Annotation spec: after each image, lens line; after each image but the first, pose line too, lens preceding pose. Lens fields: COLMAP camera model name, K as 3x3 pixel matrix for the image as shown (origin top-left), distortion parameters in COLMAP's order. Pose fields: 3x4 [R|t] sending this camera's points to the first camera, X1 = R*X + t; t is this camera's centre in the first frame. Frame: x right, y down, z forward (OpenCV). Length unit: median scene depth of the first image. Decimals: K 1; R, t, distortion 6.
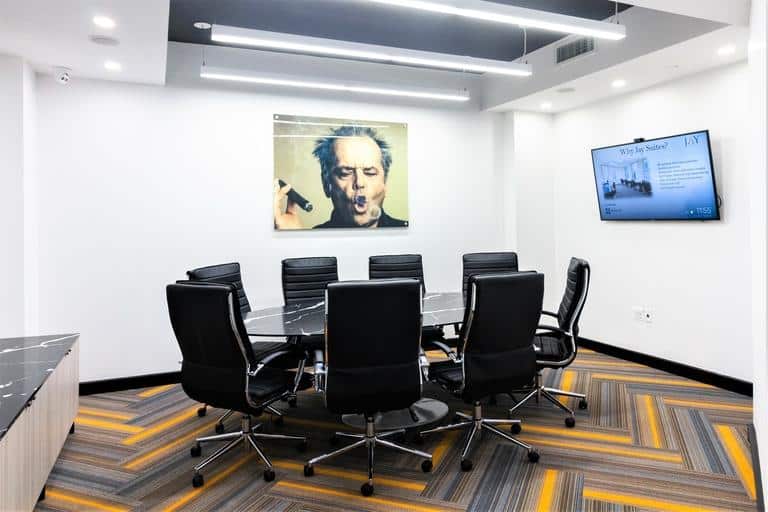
lens RADIAL K [[533.5, 0, 384.0], [0, 533.5, 256.0], [0, 0, 1]] dist [-0.003534, -0.000330]
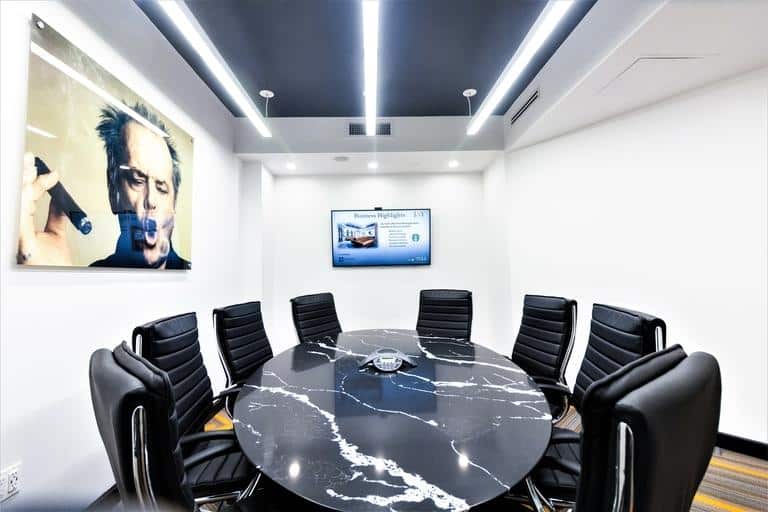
lens RADIAL K [[358.6, 0, 384.0], [0, 358.6, 256.0], [0, 0, 1]] dist [0.001618, 0.000386]
pose [[0.362949, 0.053001, 0.930300, -0.353594], [0.080809, 0.992829, -0.088091, -0.007355], [-0.928298, 0.107149, 0.356063, 0.595604]]
